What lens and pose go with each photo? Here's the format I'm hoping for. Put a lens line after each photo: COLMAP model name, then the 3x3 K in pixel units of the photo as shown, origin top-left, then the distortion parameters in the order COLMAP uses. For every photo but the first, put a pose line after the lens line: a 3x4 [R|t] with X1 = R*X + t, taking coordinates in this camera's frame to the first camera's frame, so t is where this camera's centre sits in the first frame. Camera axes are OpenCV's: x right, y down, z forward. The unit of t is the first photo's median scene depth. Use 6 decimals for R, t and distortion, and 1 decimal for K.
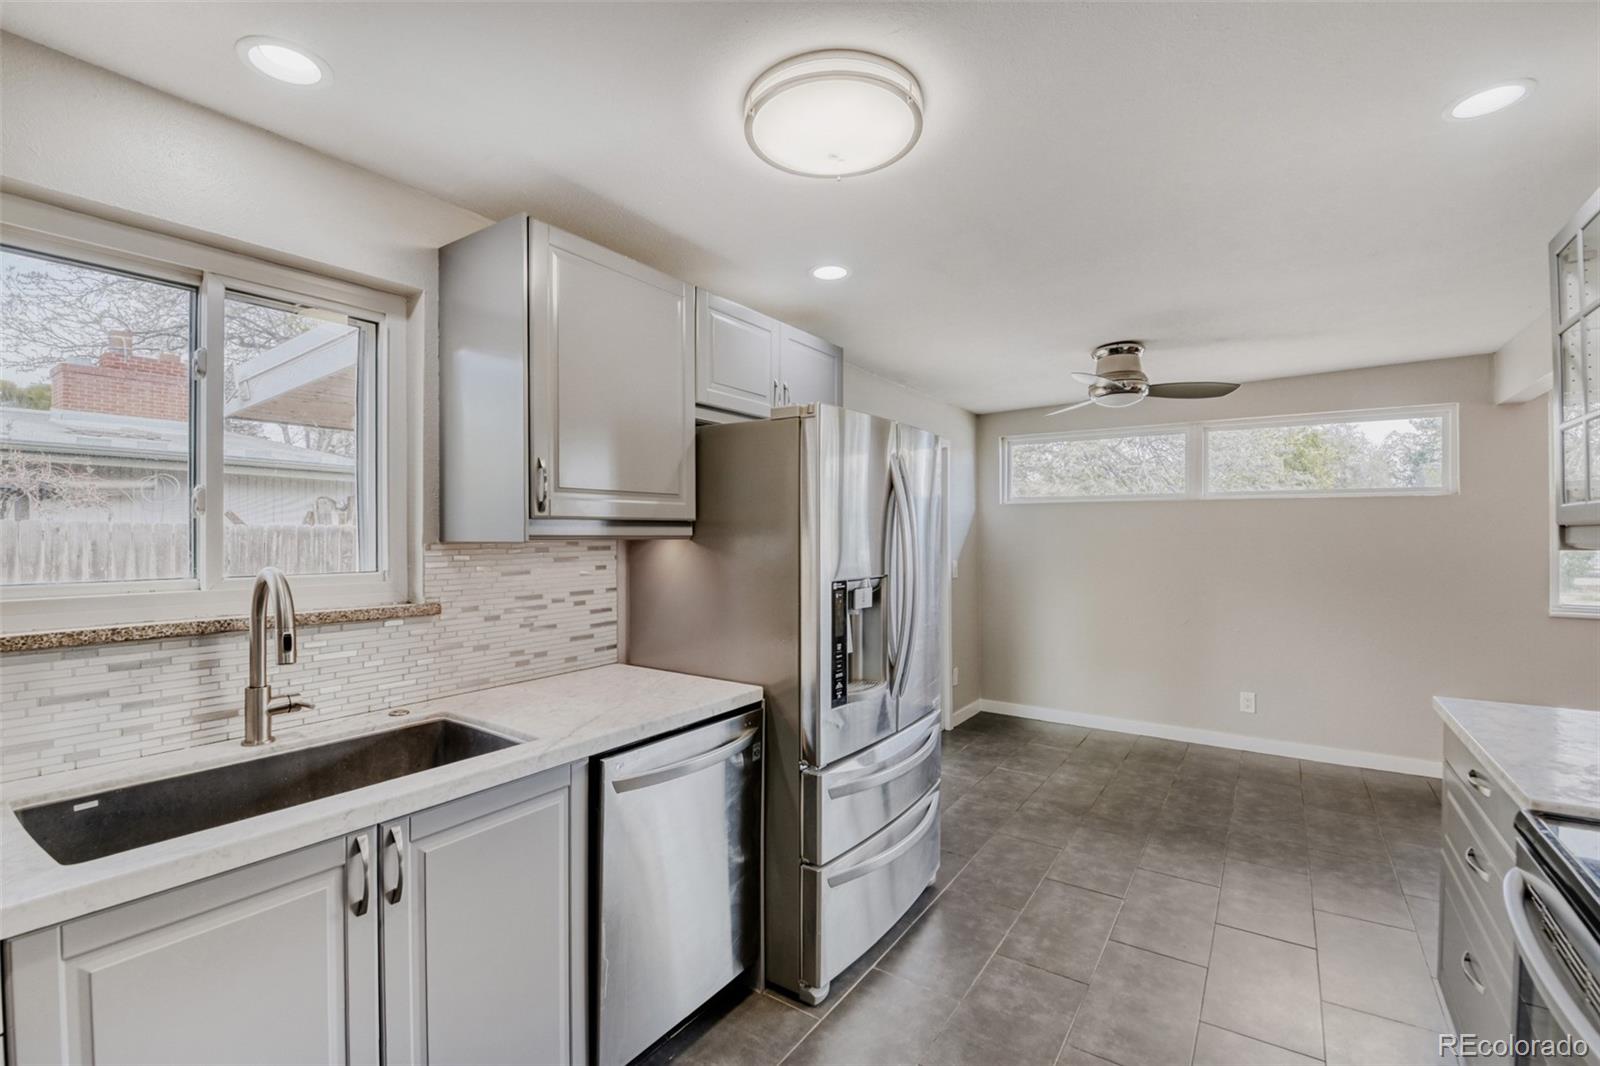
lens RADIAL K [[711.1, 0, 794.1], [0, 711.1, 530.1], [0, 0, 1]] dist [0.010152, -0.007693]
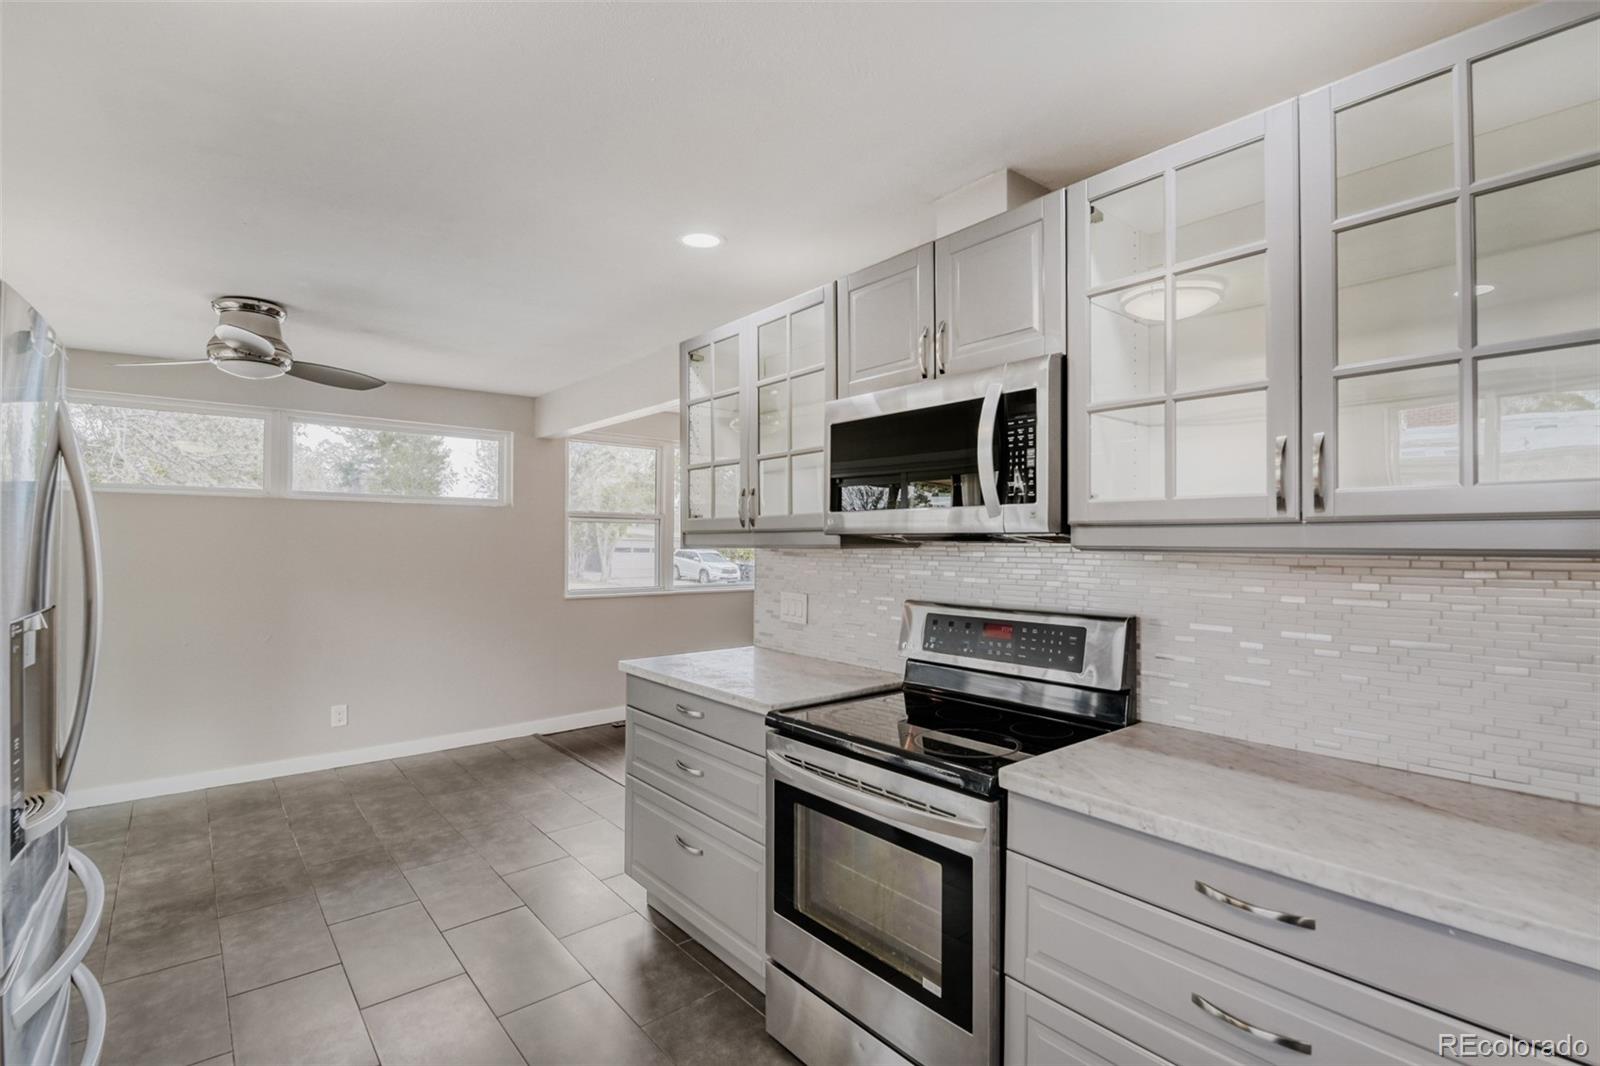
lens RADIAL K [[731.8, 0, 852.3], [0, 731.8, 532.1], [0, 0, 1]] dist [-0.023149, -0.001250]
pose [[0.223470, 0.012920, 0.974625, -0.177728], [-0.010122, 0.999889, -0.010934, 0.002793], [-0.974658, -0.007422, 0.223576, 0.155753]]
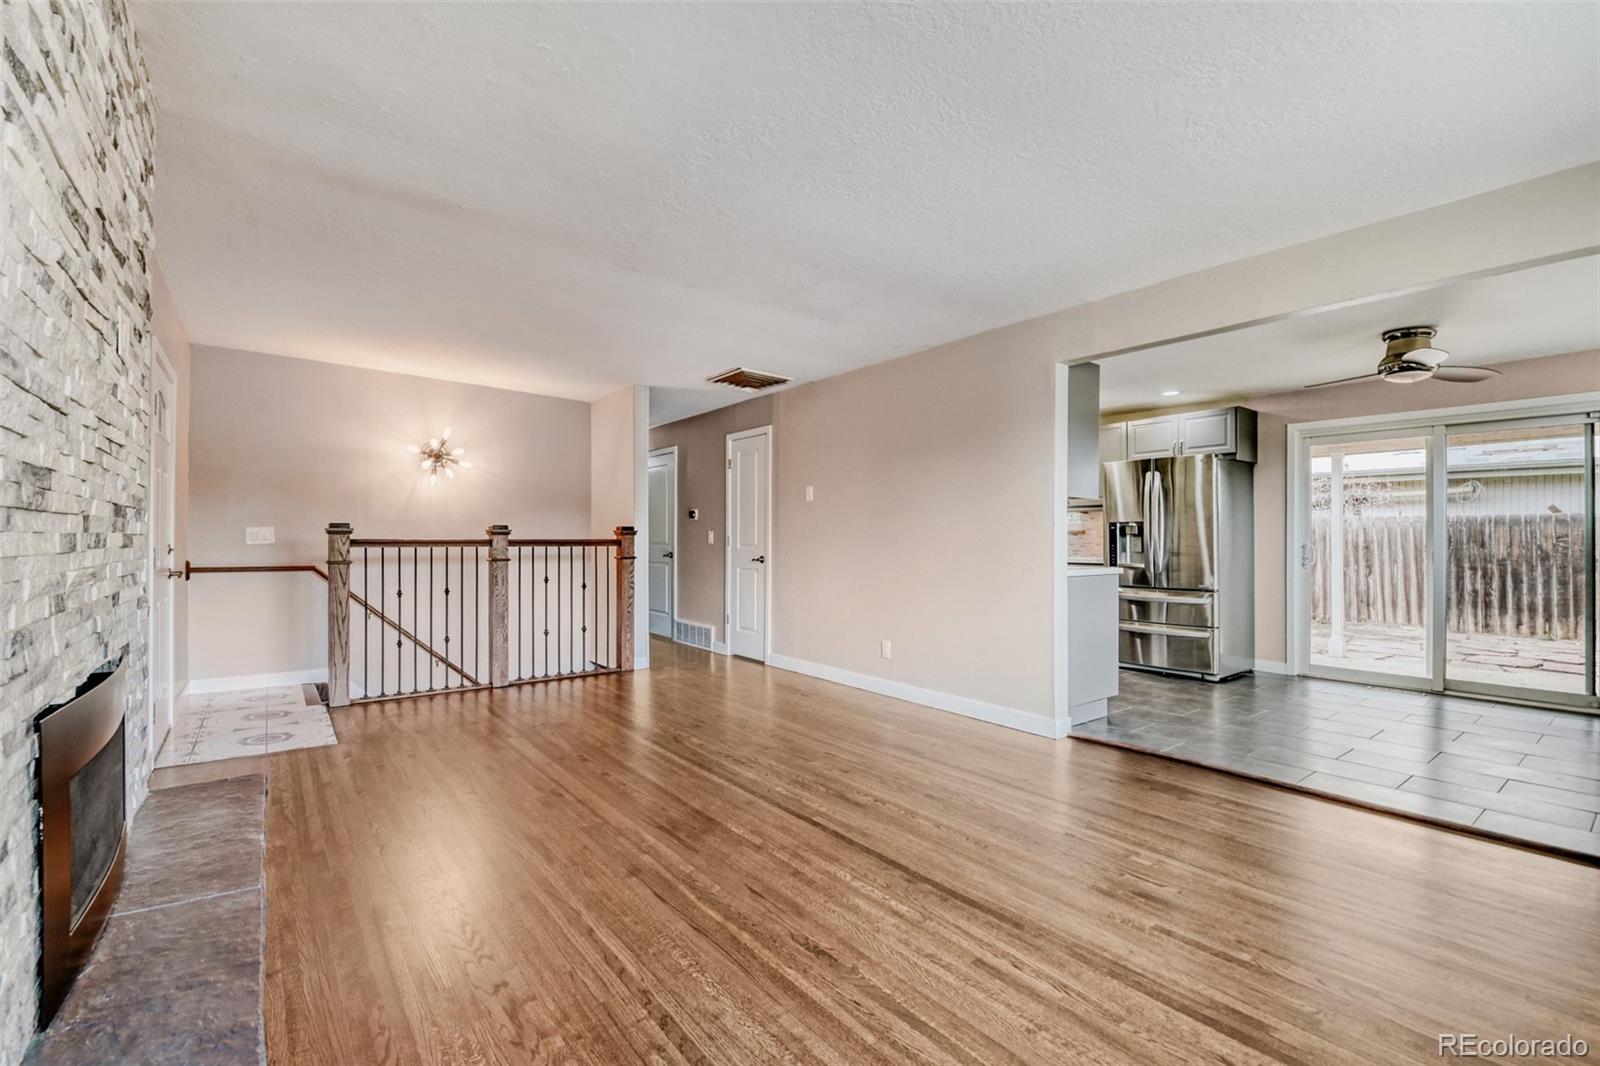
lens RADIAL K [[711.1, 0, 840.6], [0, 711.1, 532.5], [0, 0, 1]] dist [0.010152, -0.007693]
pose [[-0.292814, -0.007799, -0.956138, 1.787703], [-0.003397, 0.999969, -0.007116, 0.076565], [0.956163, 0.001164, -0.292832, 0.438768]]
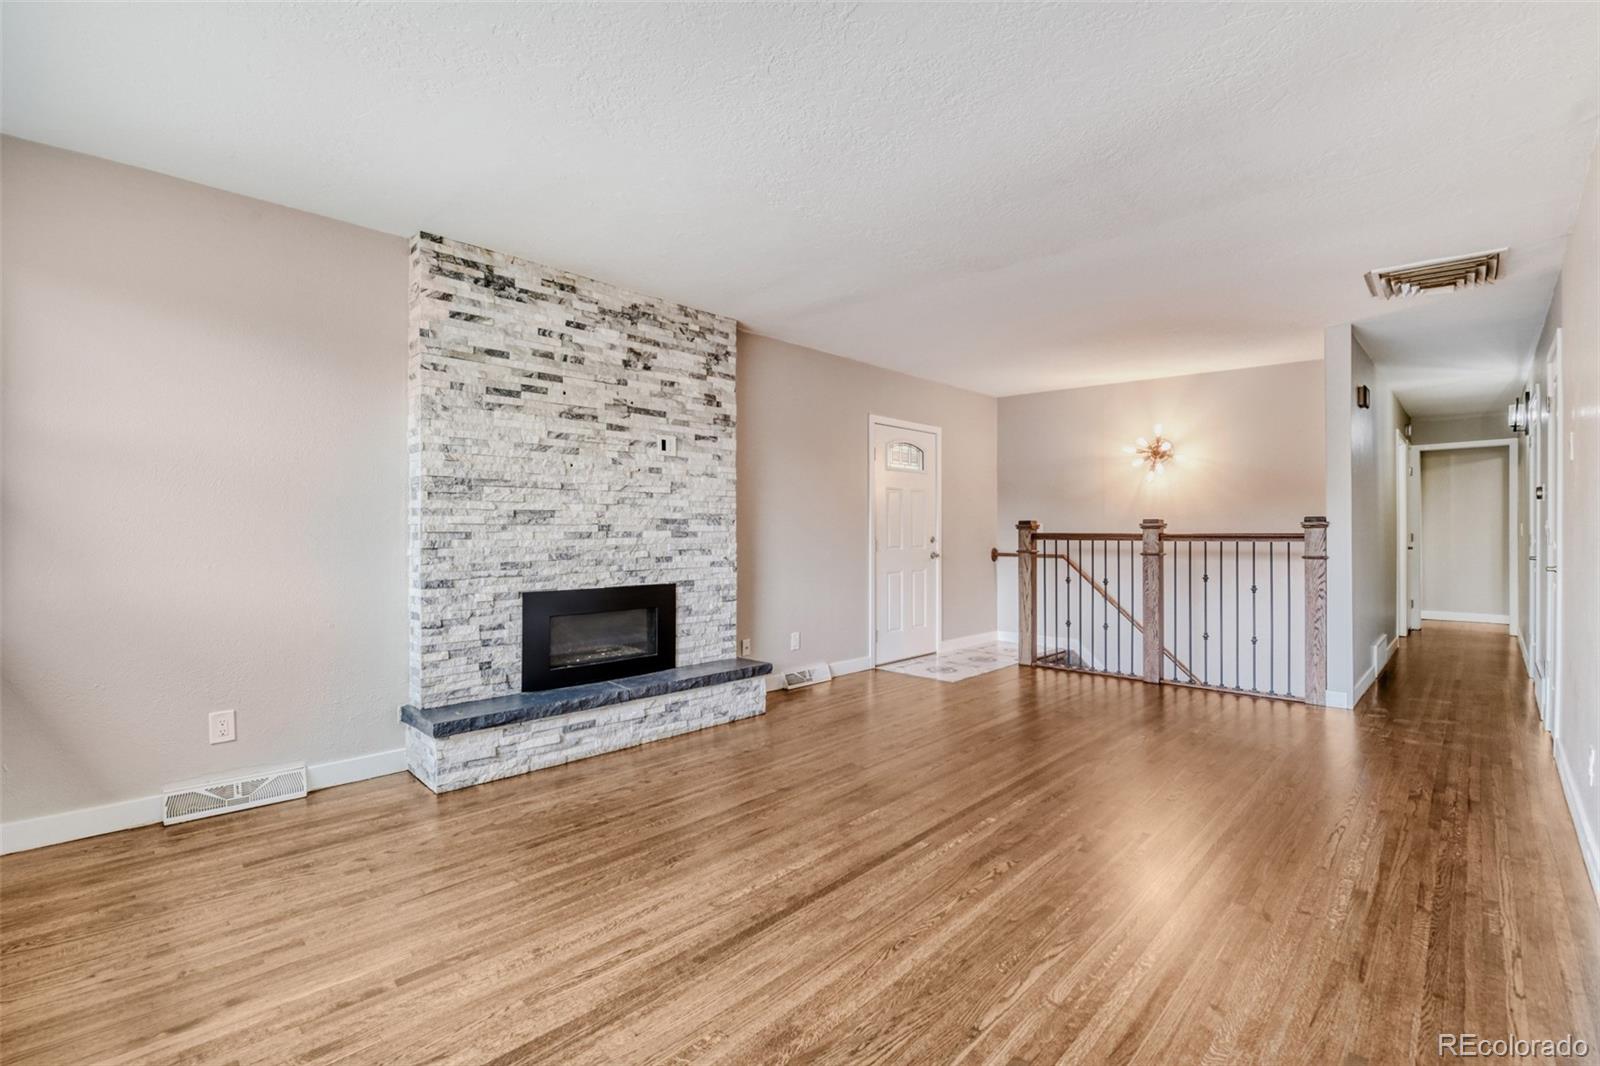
lens RADIAL K [[711.1, 0, 788.6], [0, 711.1, 527.0], [0, 0, 1]] dist [0.010152, -0.007693]
pose [[-0.980626, -0.000320, 0.195891, 1.047142], [-0.000764, 0.999997, -0.002195, 0.073557], [-0.195890, -0.002303, -0.980623, 0.896730]]
